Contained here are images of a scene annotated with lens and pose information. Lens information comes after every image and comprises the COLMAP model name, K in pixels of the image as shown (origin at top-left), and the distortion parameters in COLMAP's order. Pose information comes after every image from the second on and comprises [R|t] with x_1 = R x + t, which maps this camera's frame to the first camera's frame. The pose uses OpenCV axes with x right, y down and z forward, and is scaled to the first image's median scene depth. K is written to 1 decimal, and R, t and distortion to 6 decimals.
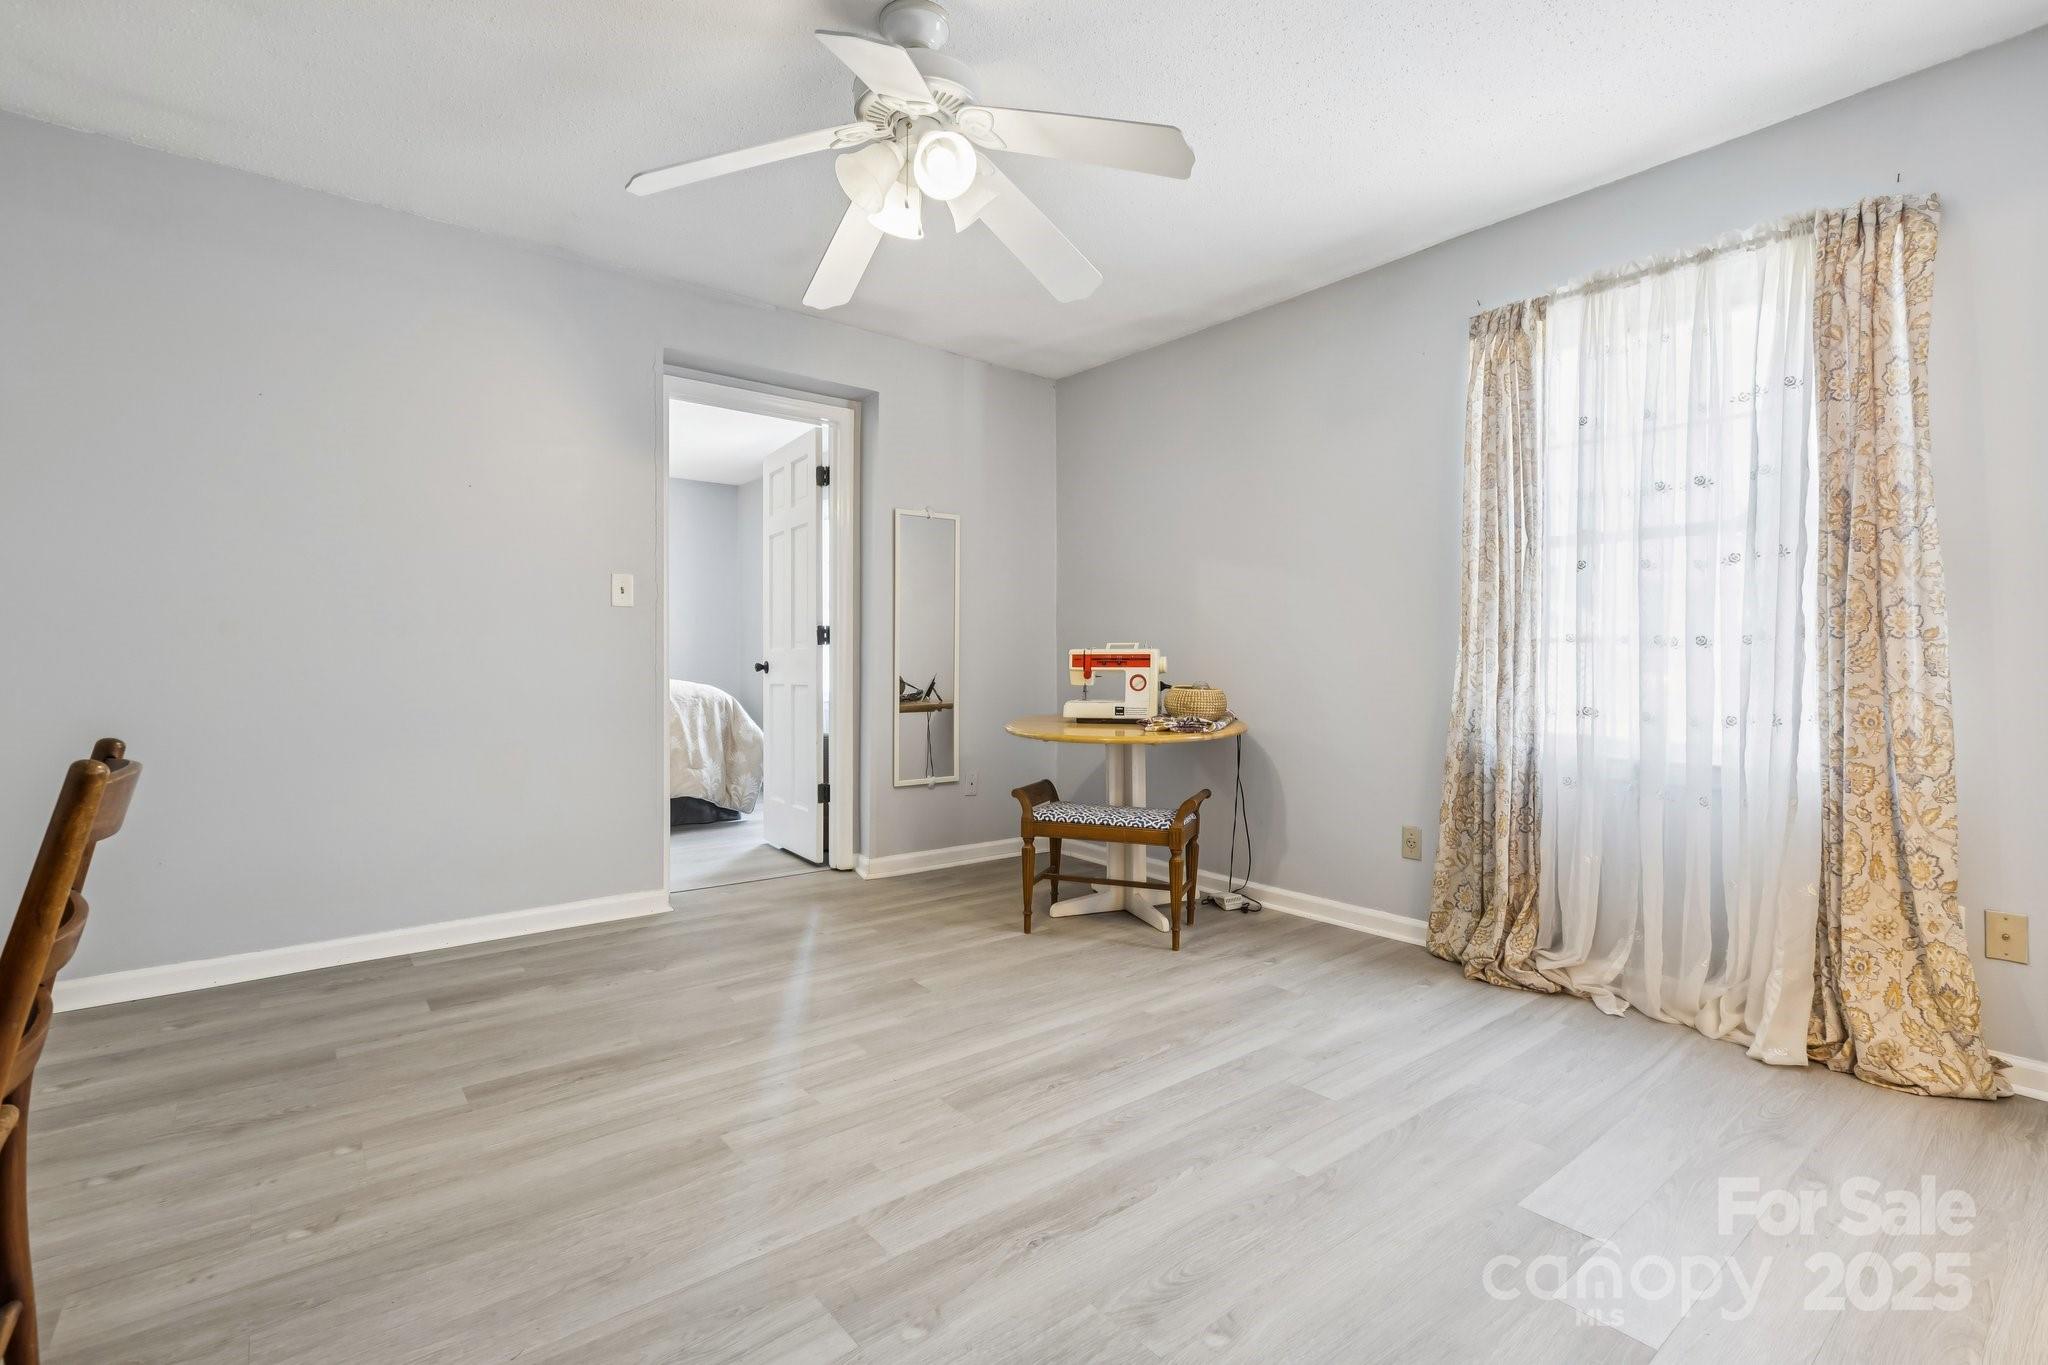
lens RADIAL K [[946.0, 0, 1010.5], [0, 946.0, 662.5], [0, 0, 1]] dist [0.007085, -0.001239]
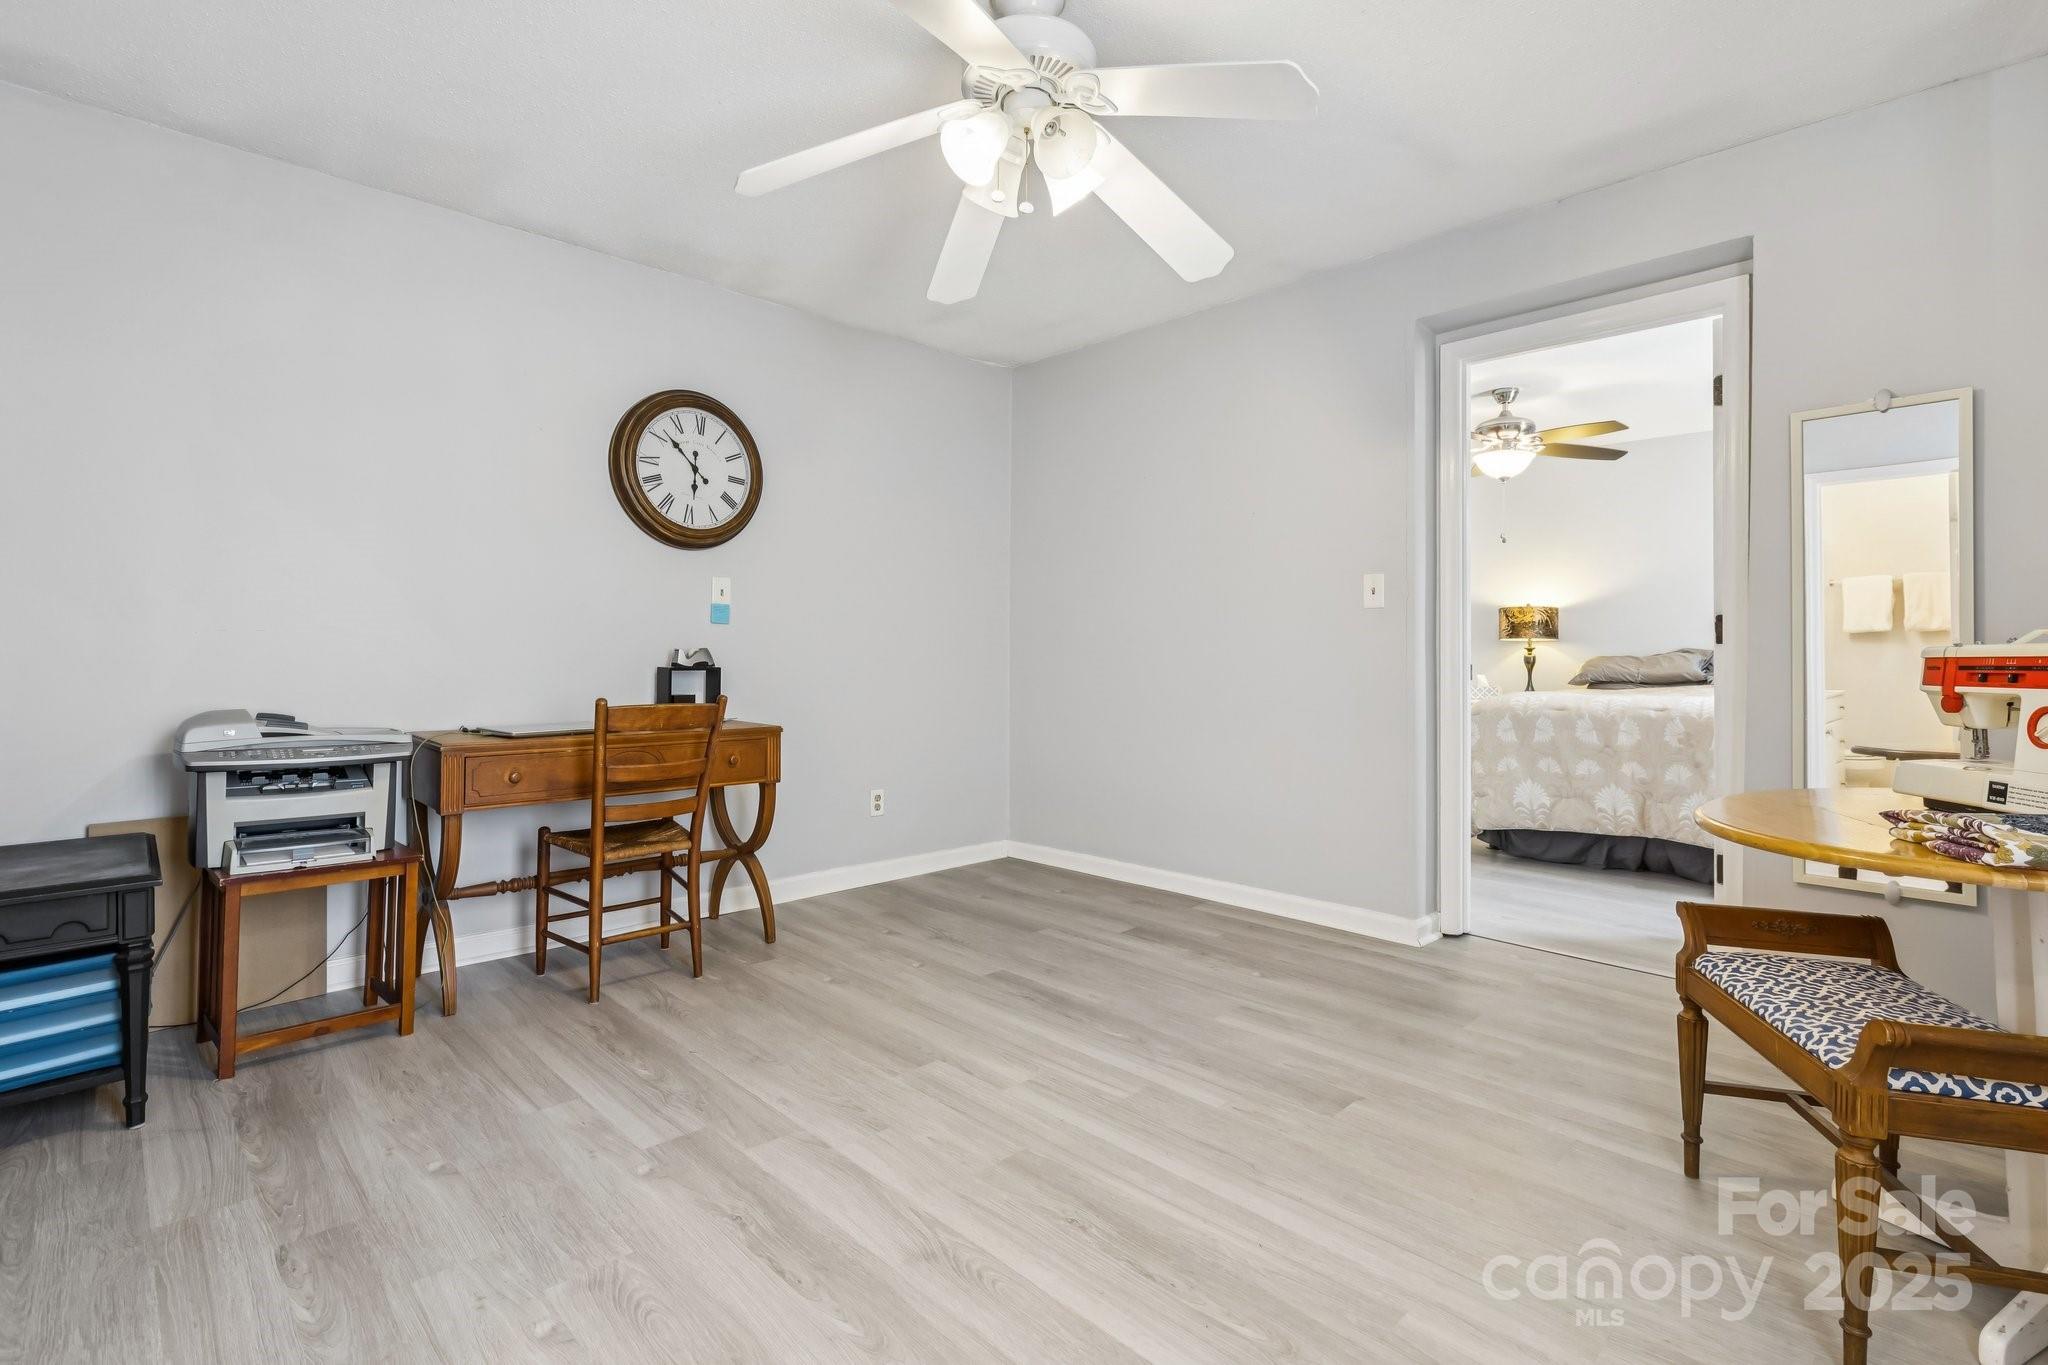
lens RADIAL K [[946.0, 0, 1017.5], [0, 946.0, 641.0], [0, 0, 1]] dist [0.007085, -0.001239]
pose [[0.096570, -0.019850, -0.995128, 0.771928], [-0.006745, 0.999765, -0.020597, -0.006159], [0.995303, 0.008702, 0.096413, 0.831928]]
